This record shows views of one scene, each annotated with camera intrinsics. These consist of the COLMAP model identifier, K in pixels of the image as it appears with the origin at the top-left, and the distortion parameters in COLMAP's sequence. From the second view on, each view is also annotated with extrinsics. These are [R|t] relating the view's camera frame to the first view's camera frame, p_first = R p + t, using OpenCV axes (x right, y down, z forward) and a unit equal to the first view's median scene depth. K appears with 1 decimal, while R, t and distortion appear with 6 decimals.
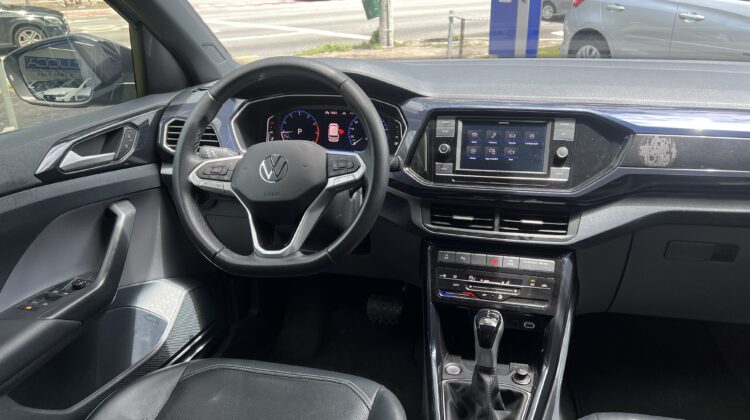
lens RADIAL K [[563.3, 0, 377.9], [0, 563.3, 207.8], [0, 0, 1]] dist [0.053253, -0.057860]
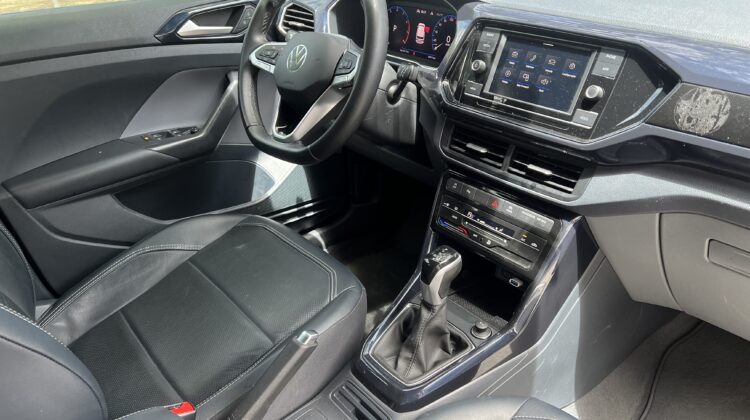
lens RADIAL K [[563.3, 0, 373.8], [0, 563.3, 208.7], [0, 0, 1]] dist [0.053253, -0.057860]
pose [[0.822791, 0.277832, -0.495807, 0.492926], [-0.187113, 0.956157, 0.225282, -0.061131], [0.536660, -0.092589, 0.838703, 0.153420]]
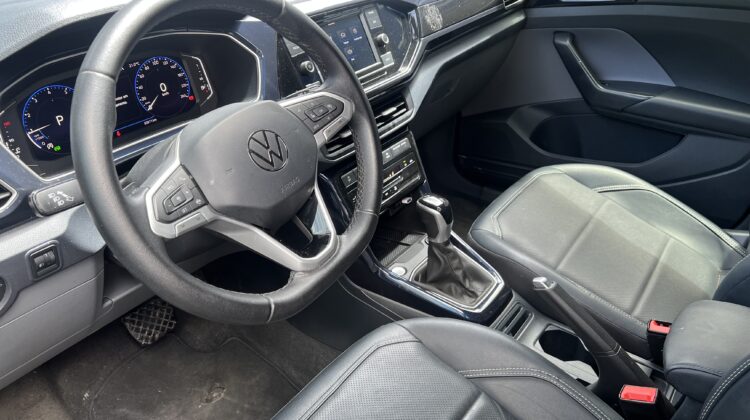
lens RADIAL K [[563.3, 0, 377.0], [0, 563.3, 209.1], [0, 0, 1]] dist [0.053253, -0.057860]
pose [[0.365382, -0.459044, 0.809799, -0.660373], [0.329034, 0.877480, 0.348949, -0.185186], [-0.870766, 0.138952, 0.471656, 0.536013]]
